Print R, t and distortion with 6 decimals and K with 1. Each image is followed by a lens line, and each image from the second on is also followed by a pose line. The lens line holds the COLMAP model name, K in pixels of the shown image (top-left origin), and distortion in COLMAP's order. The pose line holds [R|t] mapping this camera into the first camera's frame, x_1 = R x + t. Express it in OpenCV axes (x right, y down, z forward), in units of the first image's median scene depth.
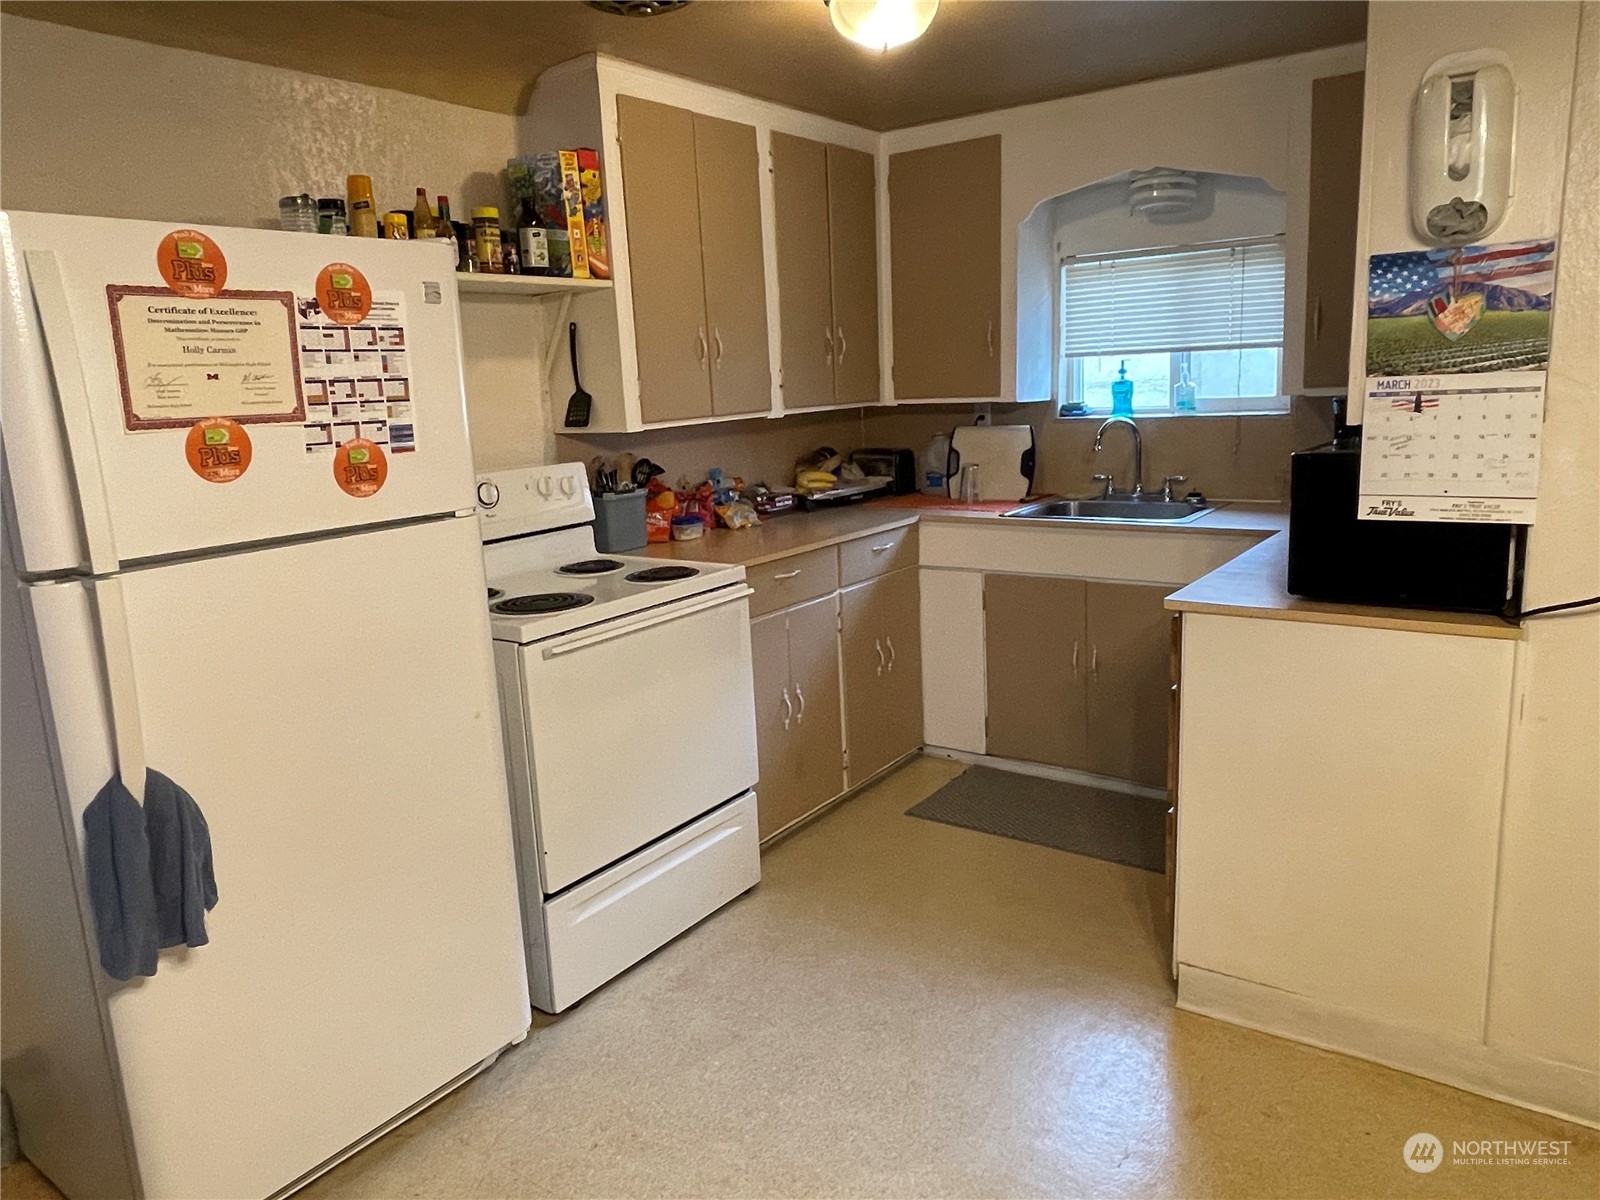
lens RADIAL K [[1084.4, 0, 796.6], [0, 1084.4, 591.6], [0, 0, 1]] dist [-0.013180, -0.004160]
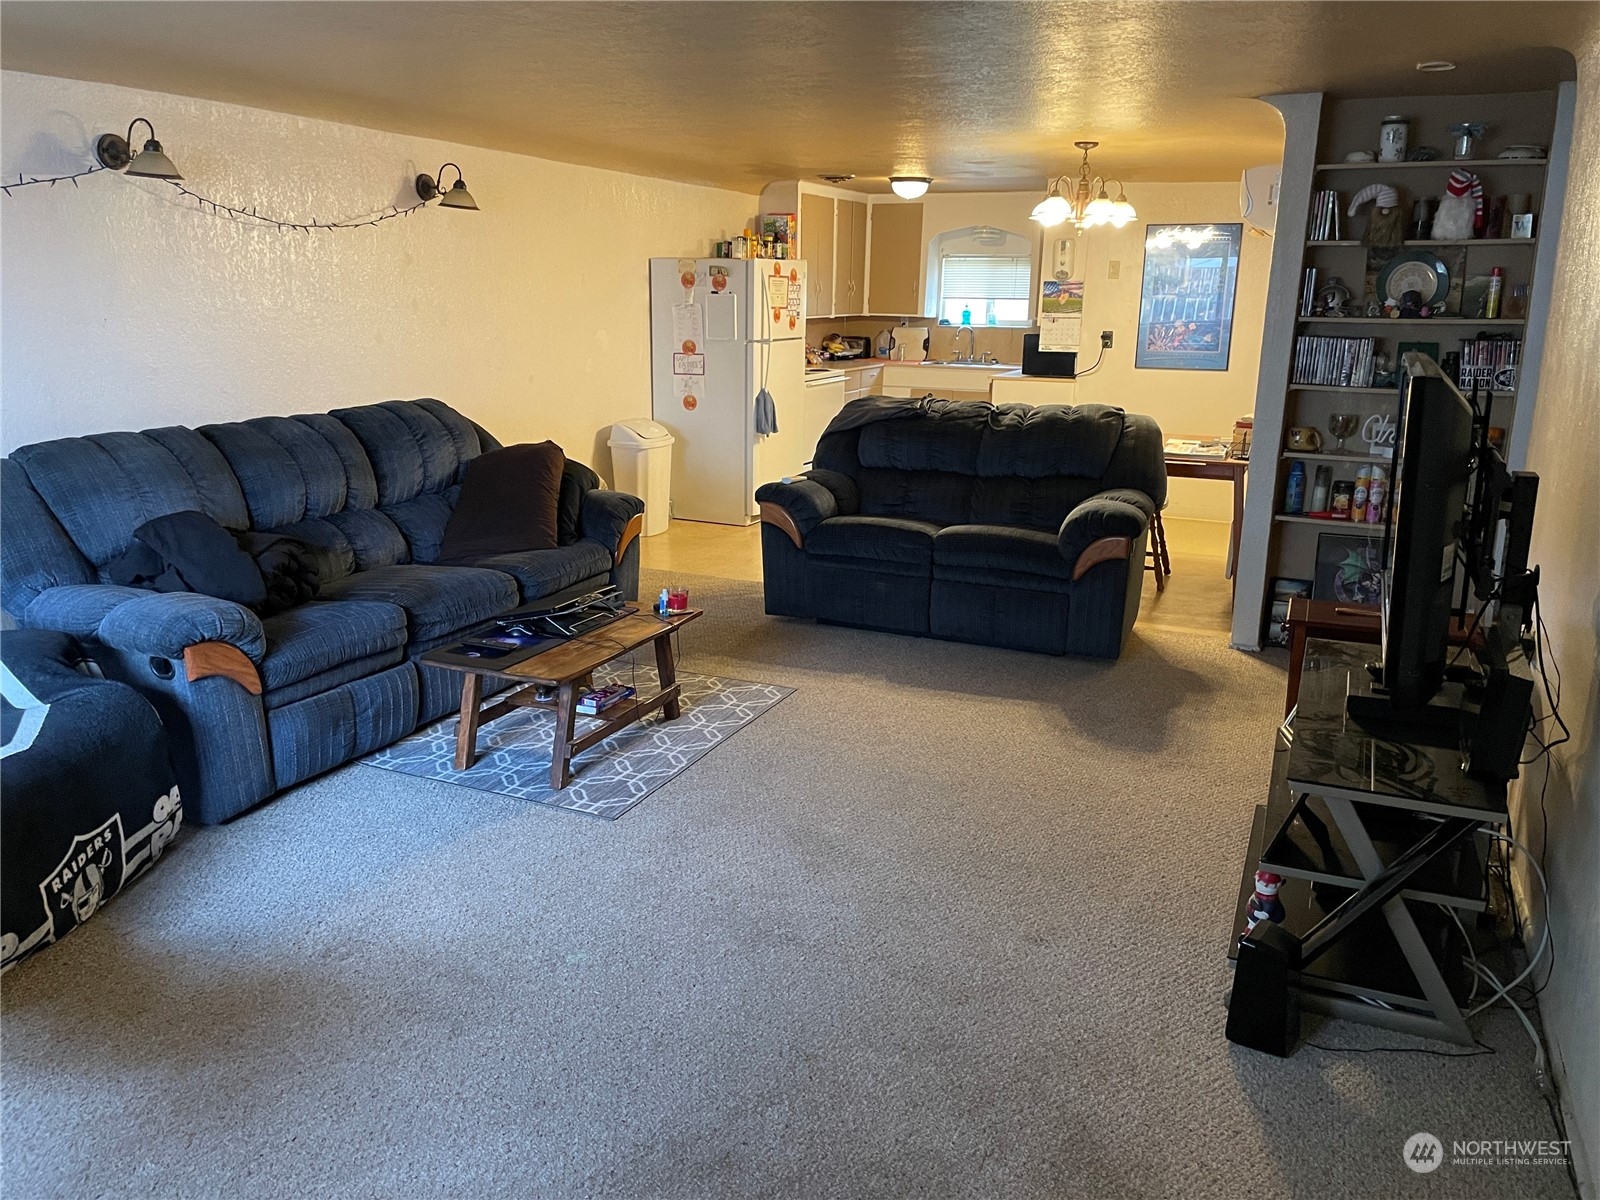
lens RADIAL K [[1241.3, 0, 800.7], [0, 1241.3, 602.1], [0, 0, 1]] dist [0.083337, 0.001305]
pose [[0.976371, 0.010533, 0.215843, -0.642744], [-0.021210, 0.998660, 0.047207, 0.324634], [-0.215056, -0.050669, 0.975286, -1.636764]]
